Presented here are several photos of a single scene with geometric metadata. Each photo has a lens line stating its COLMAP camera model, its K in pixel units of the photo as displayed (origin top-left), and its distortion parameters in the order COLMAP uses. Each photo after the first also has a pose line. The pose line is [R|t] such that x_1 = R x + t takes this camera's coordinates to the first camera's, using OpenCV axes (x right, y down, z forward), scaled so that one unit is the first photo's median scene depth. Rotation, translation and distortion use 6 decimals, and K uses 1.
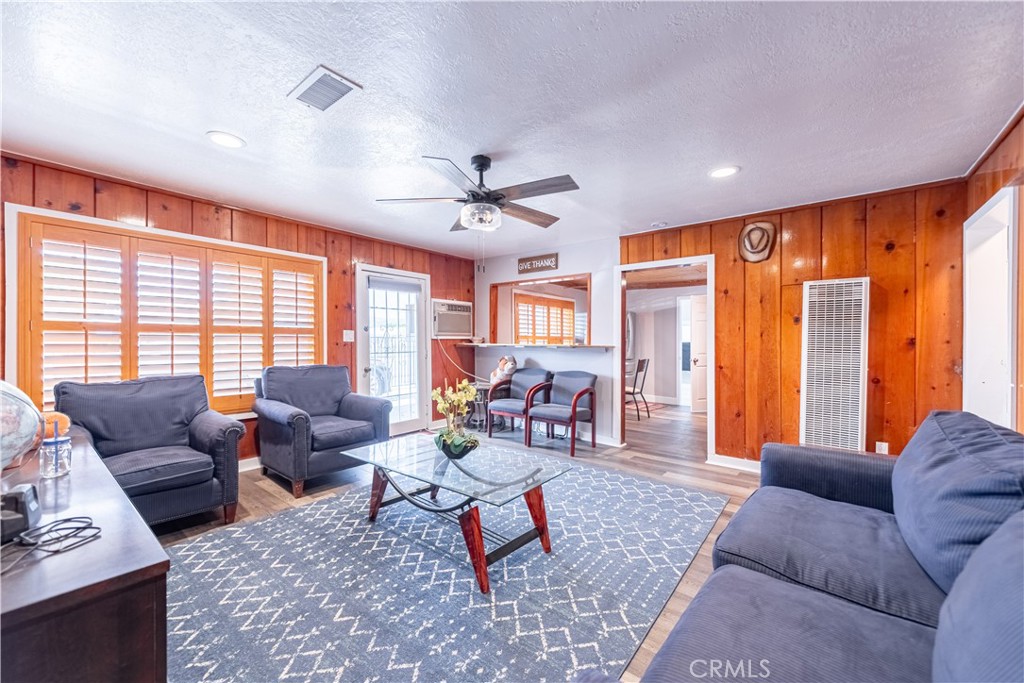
lens RADIAL K [[398.4, 0, 510.5], [0, 398.4, 345.4], [0, 0, 1]] dist [0.011127, 0.000178]
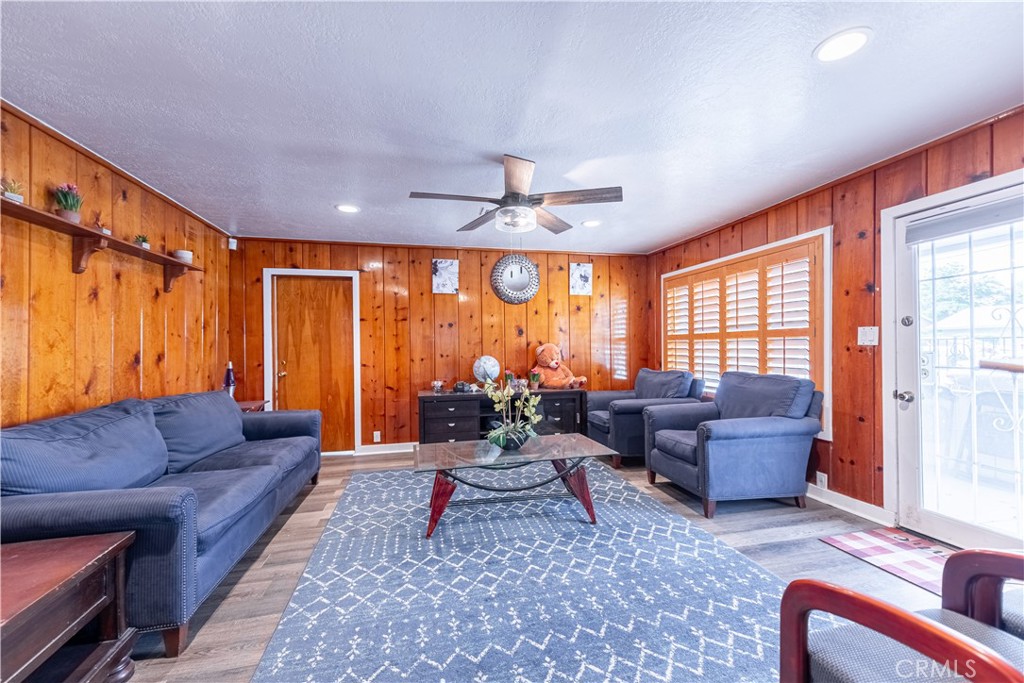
lens RADIAL K [[398.4, 0, 511.0], [0, 398.4, 342.1], [0, 0, 1]] dist [0.011127, 0.000178]
pose [[-0.613309, -0.005323, -0.789825, 0.534558], [-0.001226, 0.999982, -0.005788, -0.012910], [0.789842, -0.002582, -0.613305, 1.198966]]
